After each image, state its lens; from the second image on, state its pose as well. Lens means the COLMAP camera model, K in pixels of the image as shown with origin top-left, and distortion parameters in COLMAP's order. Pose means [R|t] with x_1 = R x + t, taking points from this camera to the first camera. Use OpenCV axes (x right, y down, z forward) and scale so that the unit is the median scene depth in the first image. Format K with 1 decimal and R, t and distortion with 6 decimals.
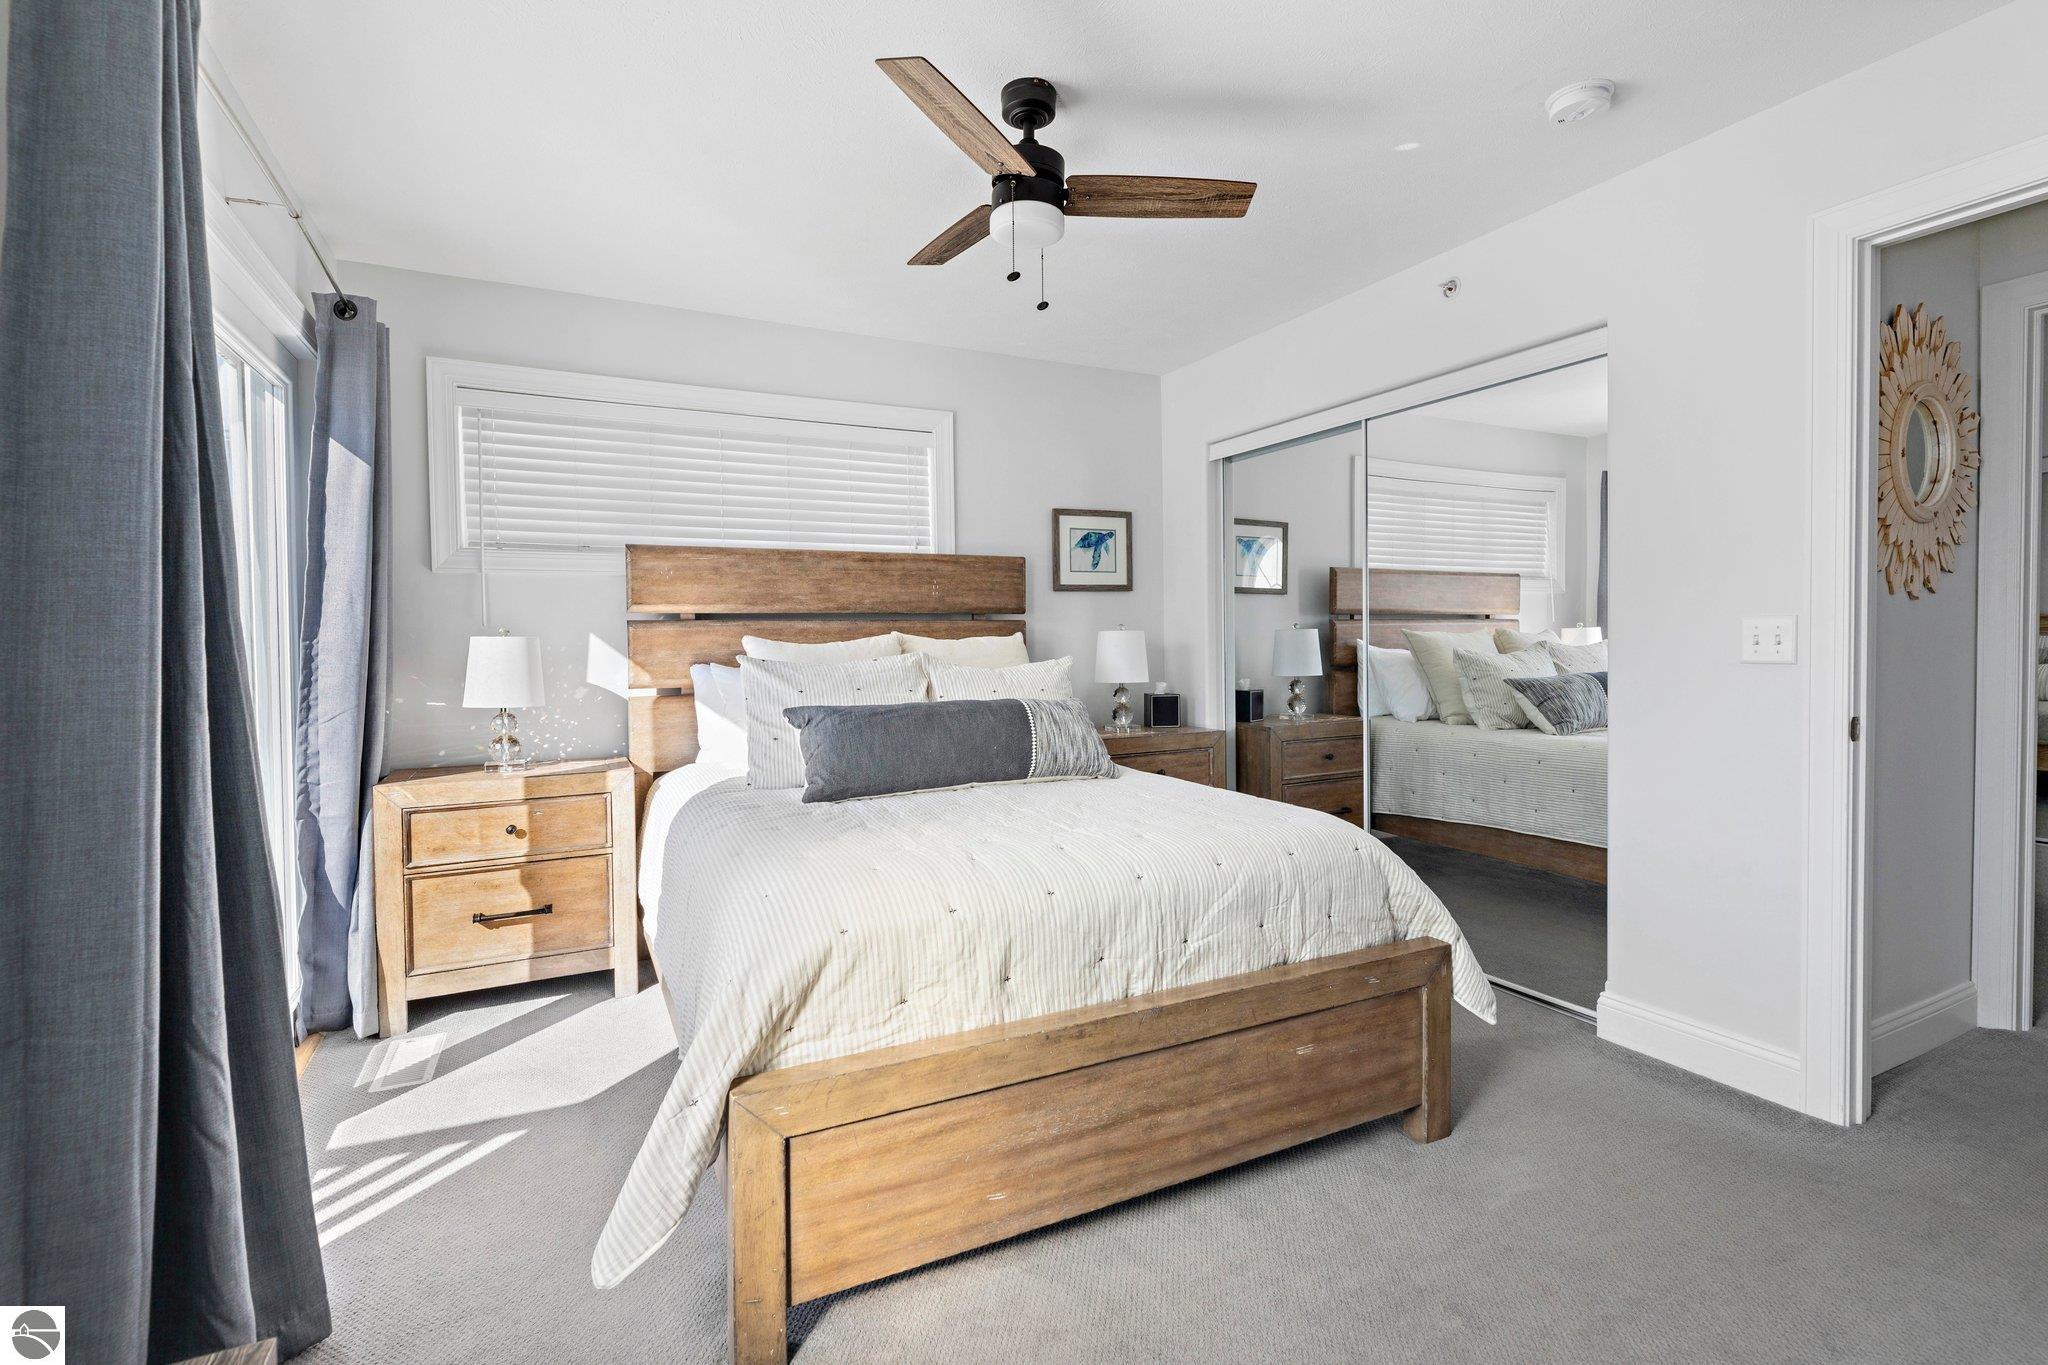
lens RADIAL K [[905.0, 0, 1009.5], [0, 905.0, 648.7], [0, 0, 1]] dist [0.003124, 0.000224]
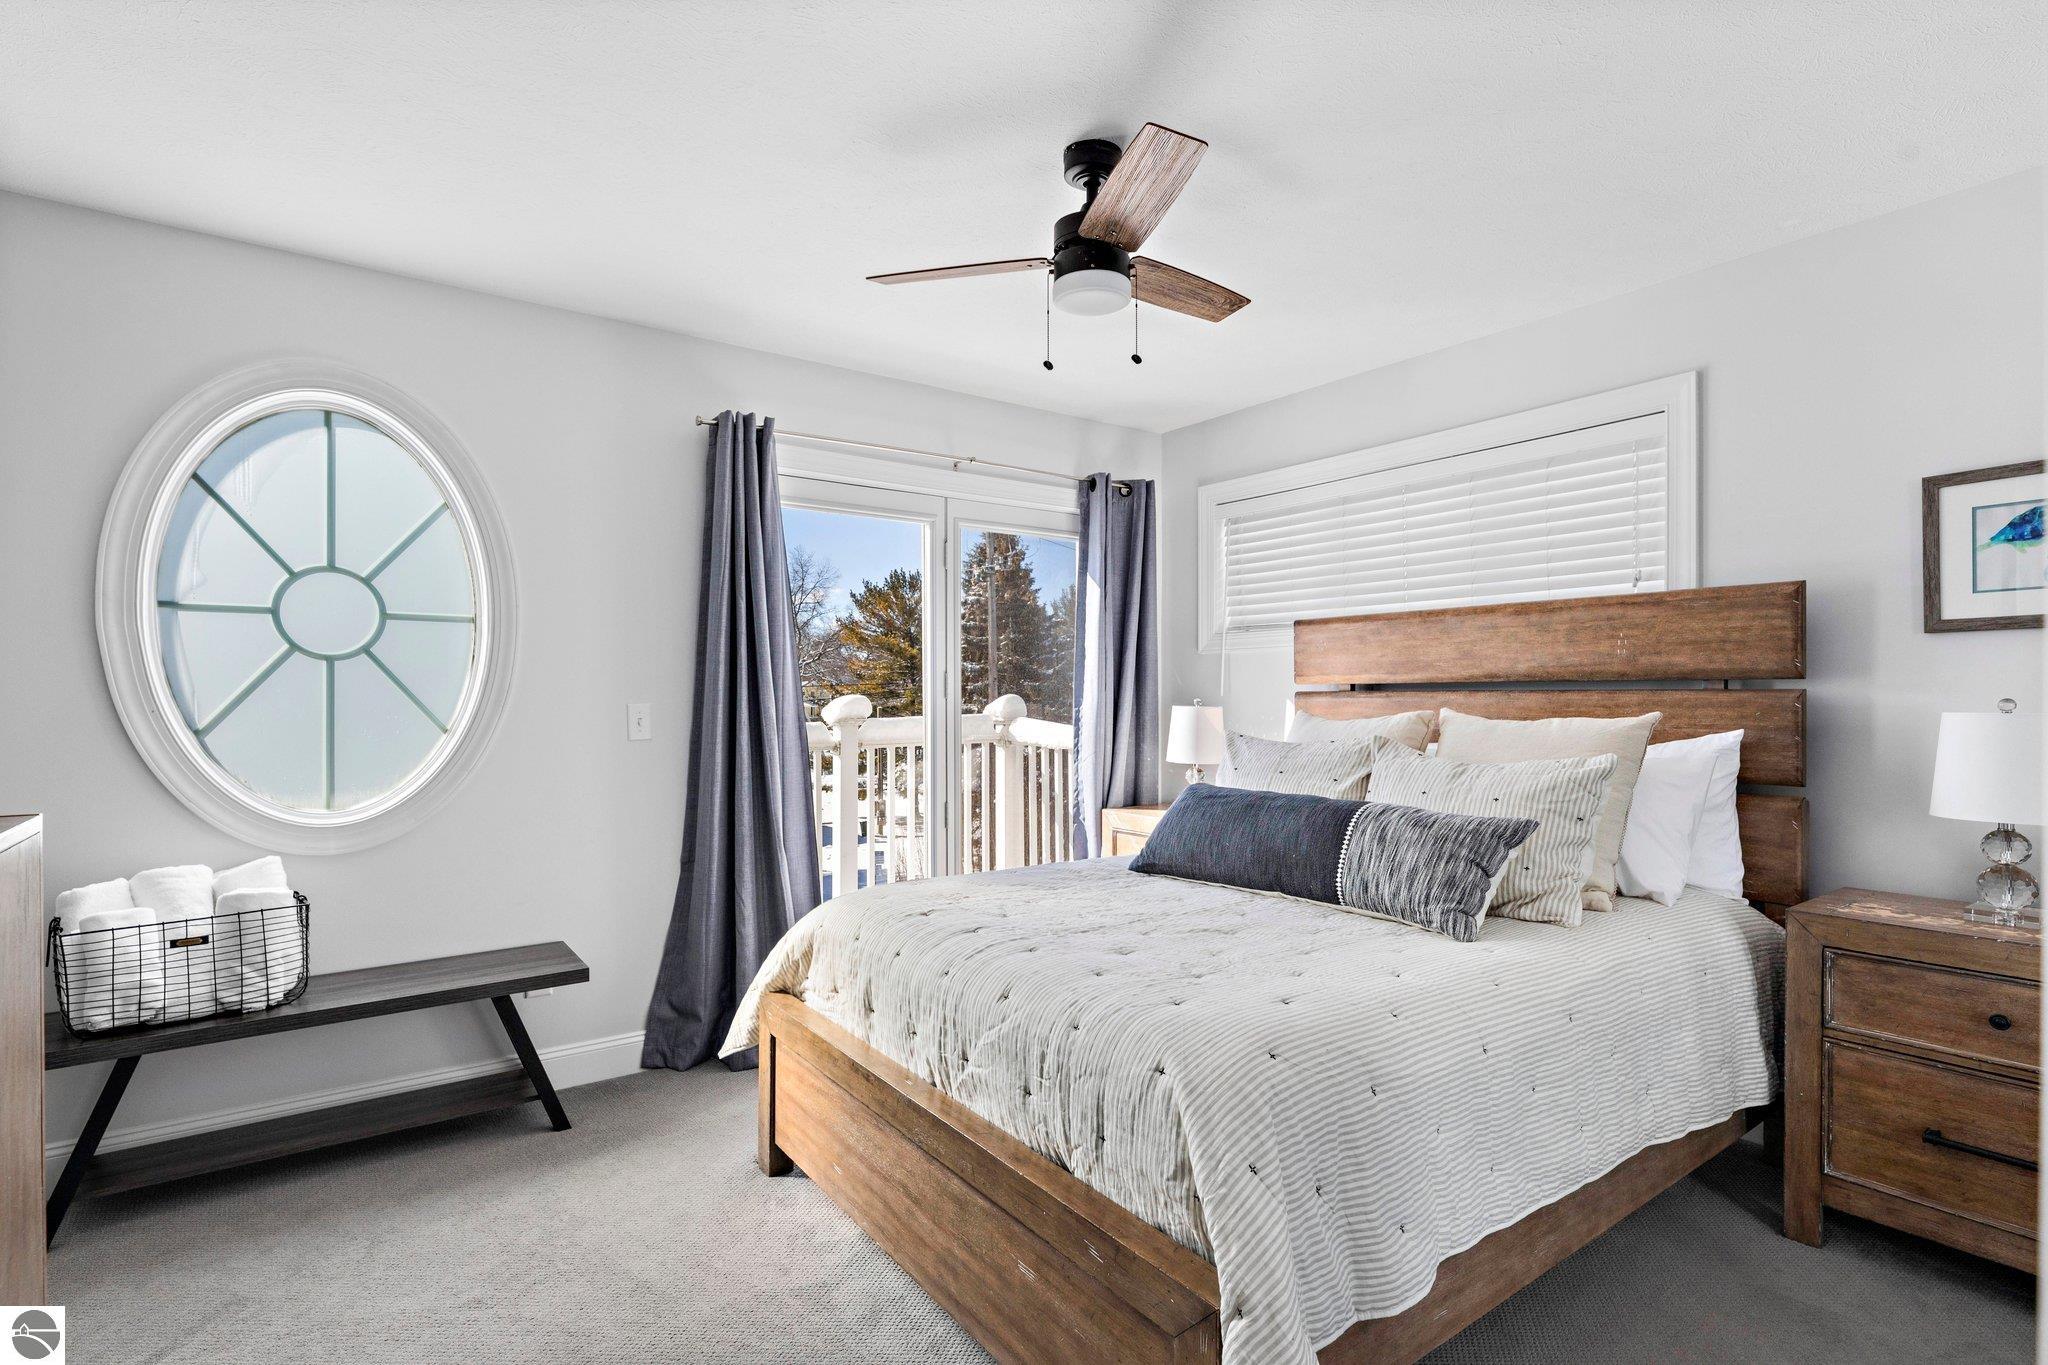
lens RADIAL K [[985.6, 0, 1026.4], [0, 985.6, 687.8], [0, 0, 1]] dist [-0.003671, -0.000379]
pose [[0.180181, 0.003615, -0.983627, 0.611000], [-0.010336, 0.999945, 0.001782, -0.031932], [0.983579, 0.009846, 0.180209, 0.444016]]
